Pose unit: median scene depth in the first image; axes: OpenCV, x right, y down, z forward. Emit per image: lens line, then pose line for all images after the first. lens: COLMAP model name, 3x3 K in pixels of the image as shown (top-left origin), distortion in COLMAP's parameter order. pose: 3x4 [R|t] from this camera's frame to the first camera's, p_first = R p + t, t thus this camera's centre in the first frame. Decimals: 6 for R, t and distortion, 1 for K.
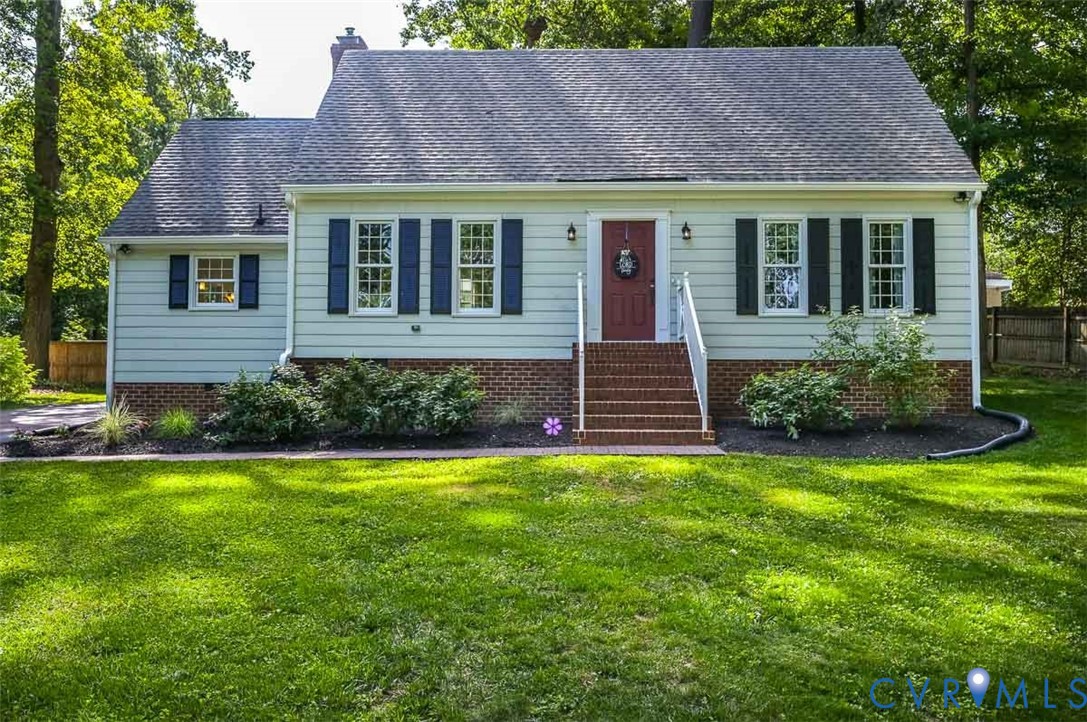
lens RADIAL K [[959.0, 0, 553.1], [0, 959.0, 354.1], [0, 0, 1]] dist [-0.000510, 0.001353]
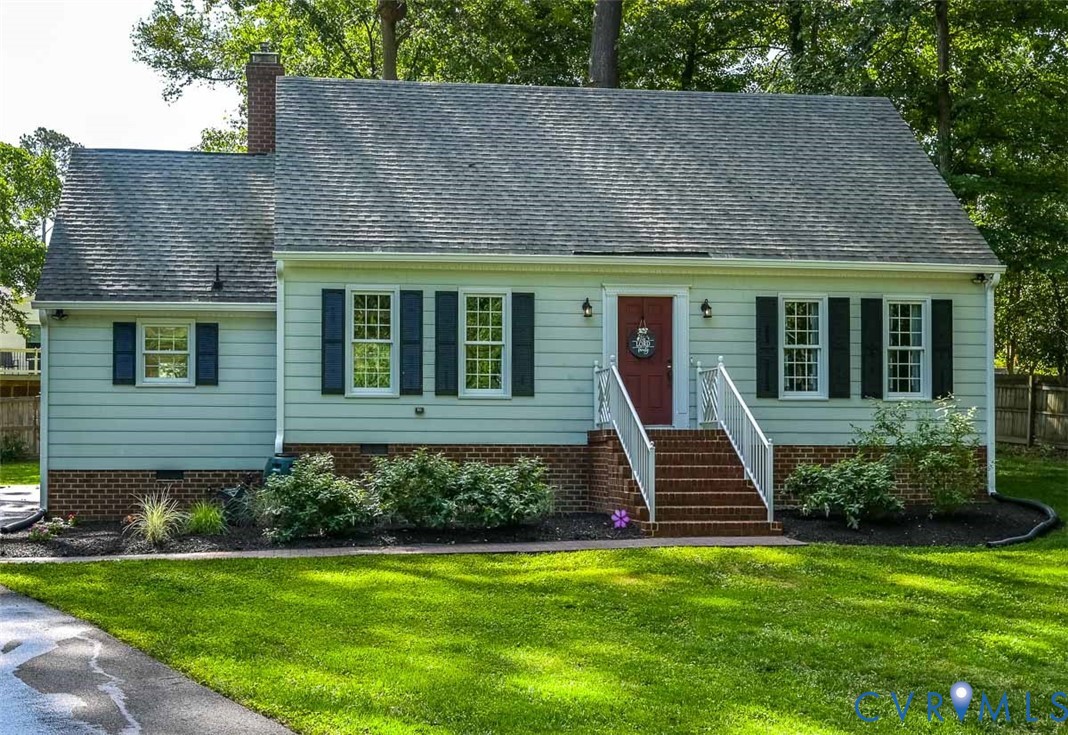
lens RADIAL K [[1381.3, 0, 450.6], [0, 1381.3, 437.5], [0, 0, 1]] dist [-0.000920, 0.000000]
pose [[0.988523, -0.000194, 0.151071, -0.313793], [-0.003709, 0.999667, 0.025552, -0.035412], [-0.151026, -0.025819, 0.988193, -0.307500]]
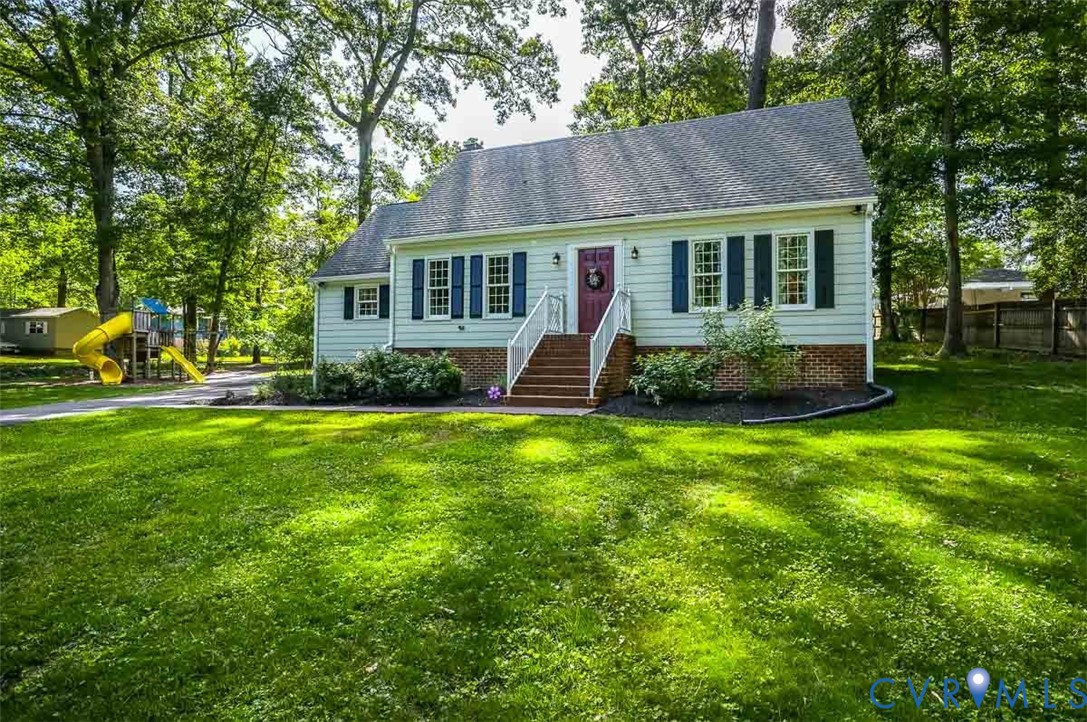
lens RADIAL K [[598.2, 0, 536.4], [0, 598.2, 362.7], [0, 0, 1]] dist [0.000191, -0.001396]
pose [[0.940950, -0.001815, -0.338540, 0.294114], [0.010193, 0.999684, 0.022972, 0.008173], [0.338391, -0.025067, 0.940672, 0.140099]]
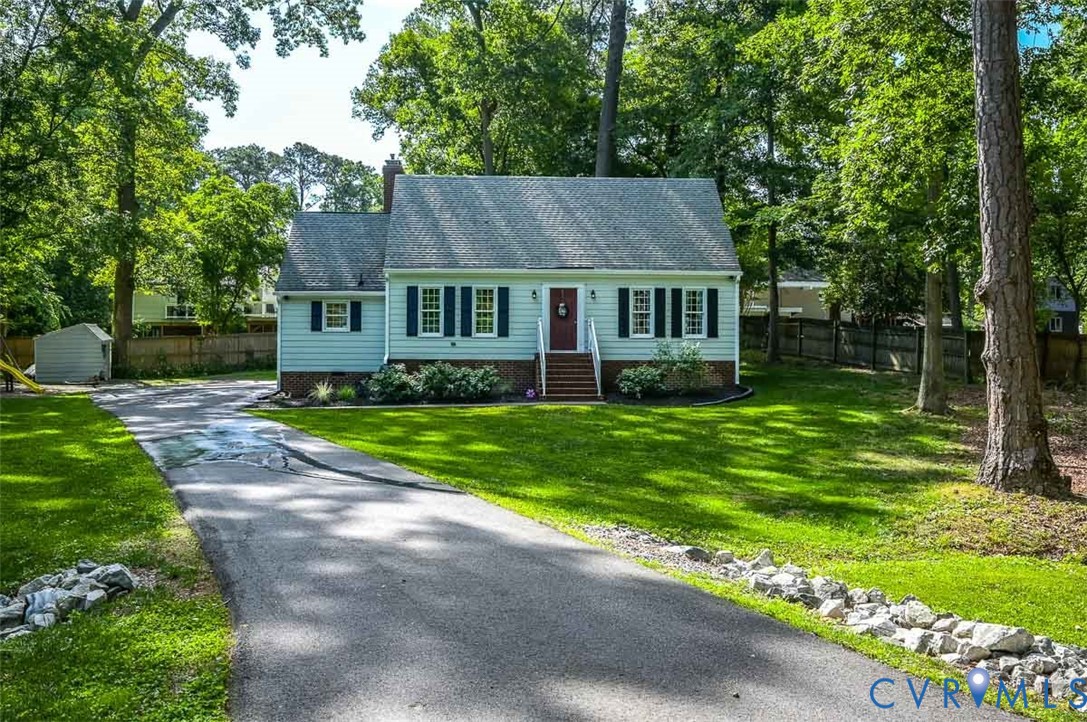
lens RADIAL K [[1084.9, 0, 543.3], [0, 1084.9, 364.3], [0, 0, 1]] dist [0.004280, 0.015177]
pose [[0.996983, -0.000014, 0.077619, -0.132485], [-0.002737, 0.999372, 0.035325, -0.063363], [-0.077571, -0.035431, 0.996357, -1.187369]]
